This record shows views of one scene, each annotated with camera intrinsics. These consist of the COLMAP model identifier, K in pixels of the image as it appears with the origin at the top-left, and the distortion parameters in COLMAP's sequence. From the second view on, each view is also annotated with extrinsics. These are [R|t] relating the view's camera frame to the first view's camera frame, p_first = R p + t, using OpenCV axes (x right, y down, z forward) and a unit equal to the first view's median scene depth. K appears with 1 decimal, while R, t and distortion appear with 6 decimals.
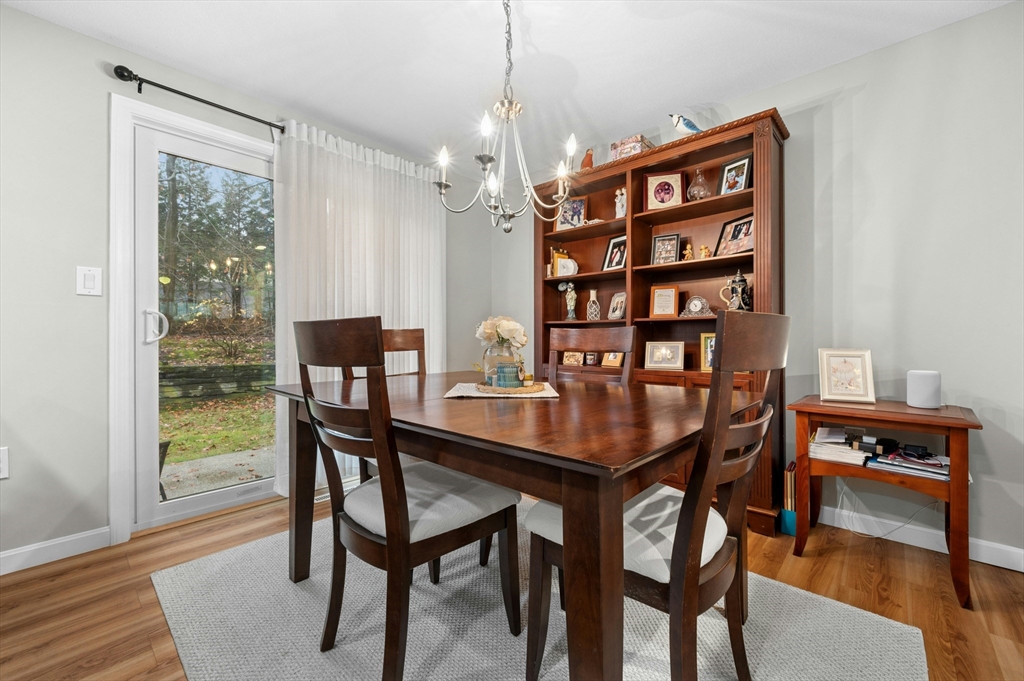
lens RADIAL K [[412.0, 0, 516.5], [0, 412.0, 338.5], [0, 0, 1]] dist [-0.001177, -0.000313]
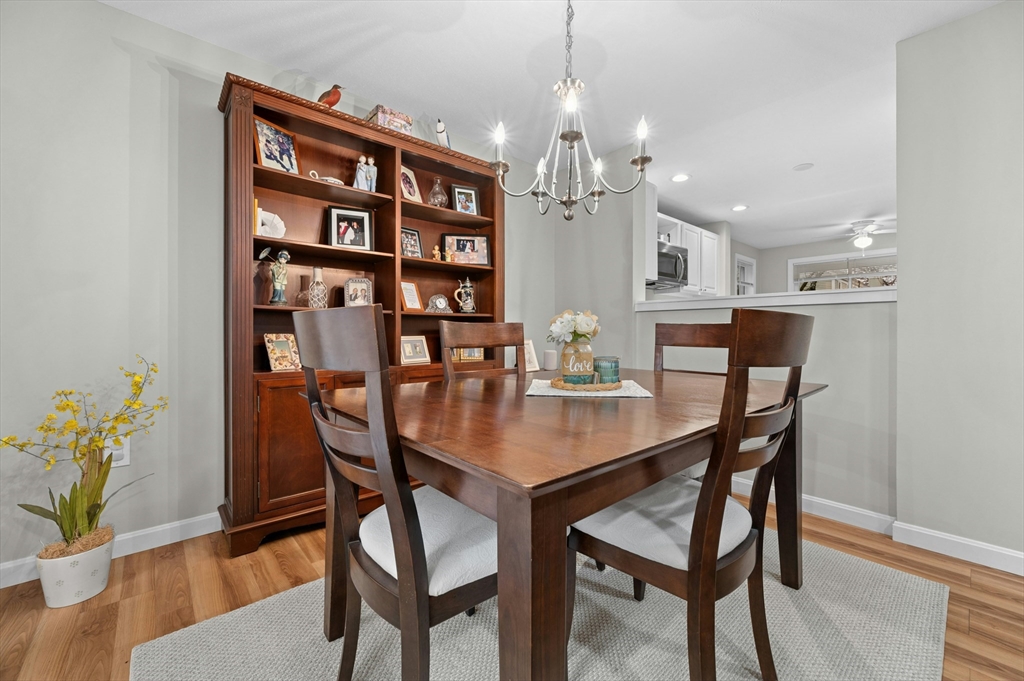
lens RADIAL K [[412.0, 0, 522.9], [0, 412.0, 333.5], [0, 0, 1]] dist [-0.001177, -0.000313]
pose [[0.102054, 0.001653, 0.994777, -0.535868], [-0.003301, 0.999994, -0.001323, 0.001277], [-0.994773, -0.003149, 0.102059, 0.565169]]
